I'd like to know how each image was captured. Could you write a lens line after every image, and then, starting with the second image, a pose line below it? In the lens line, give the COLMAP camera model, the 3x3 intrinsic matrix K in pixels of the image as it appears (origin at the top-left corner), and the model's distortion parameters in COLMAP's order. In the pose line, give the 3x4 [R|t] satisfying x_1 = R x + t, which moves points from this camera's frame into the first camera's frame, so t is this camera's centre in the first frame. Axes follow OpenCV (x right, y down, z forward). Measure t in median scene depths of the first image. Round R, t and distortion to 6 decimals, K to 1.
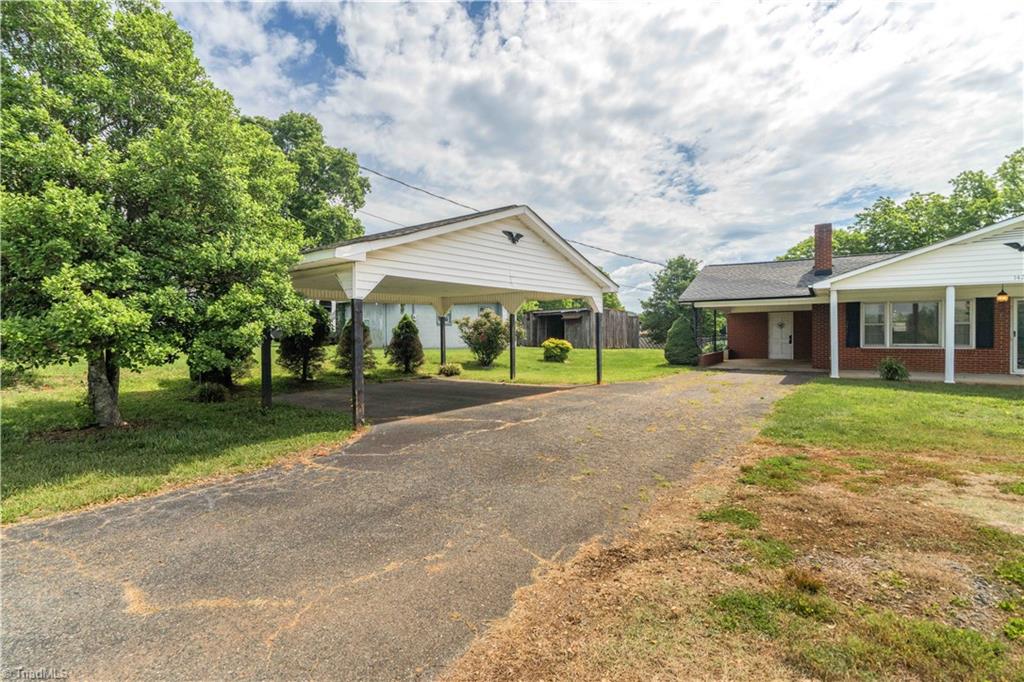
lens RADIAL K [[485.5, 0, 512.0], [0, 485.5, 341.0], [0, 0, 1]] dist [-0.000010, -0.000194]
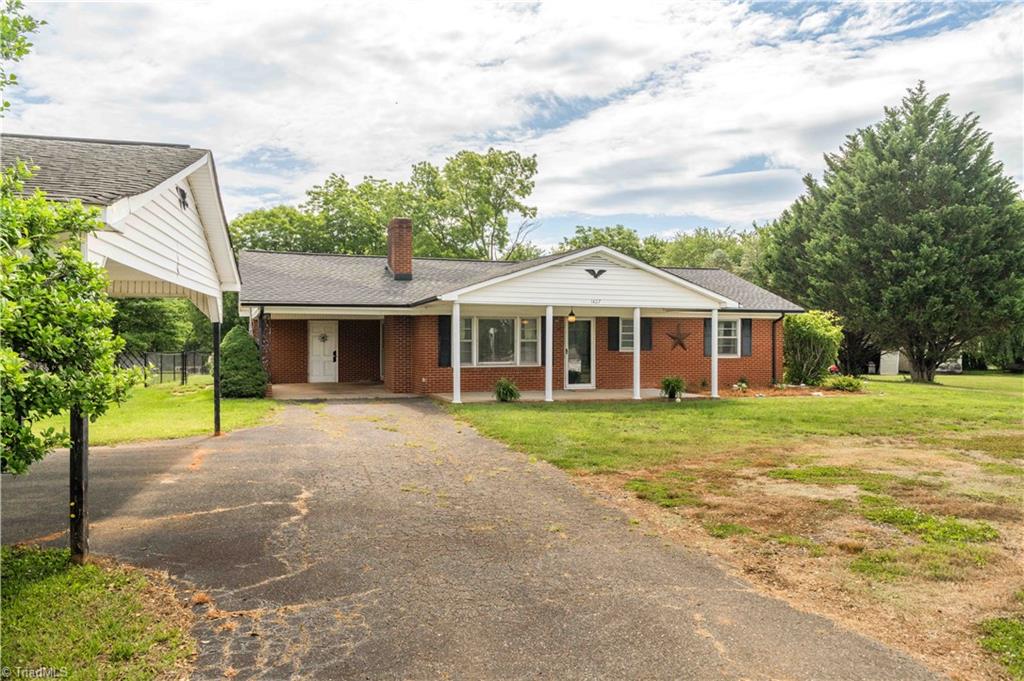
lens RADIAL K [[754.1, 0, 512.0], [0, 754.1, 340.5], [0, 0, 1]] dist [0.000964, -0.000477]
pose [[0.614467, 0.005788, 0.788921, -0.944202], [0.008815, 0.999860, -0.014202, -0.044054], [-0.788893, 0.015681, 0.614330, 0.235281]]
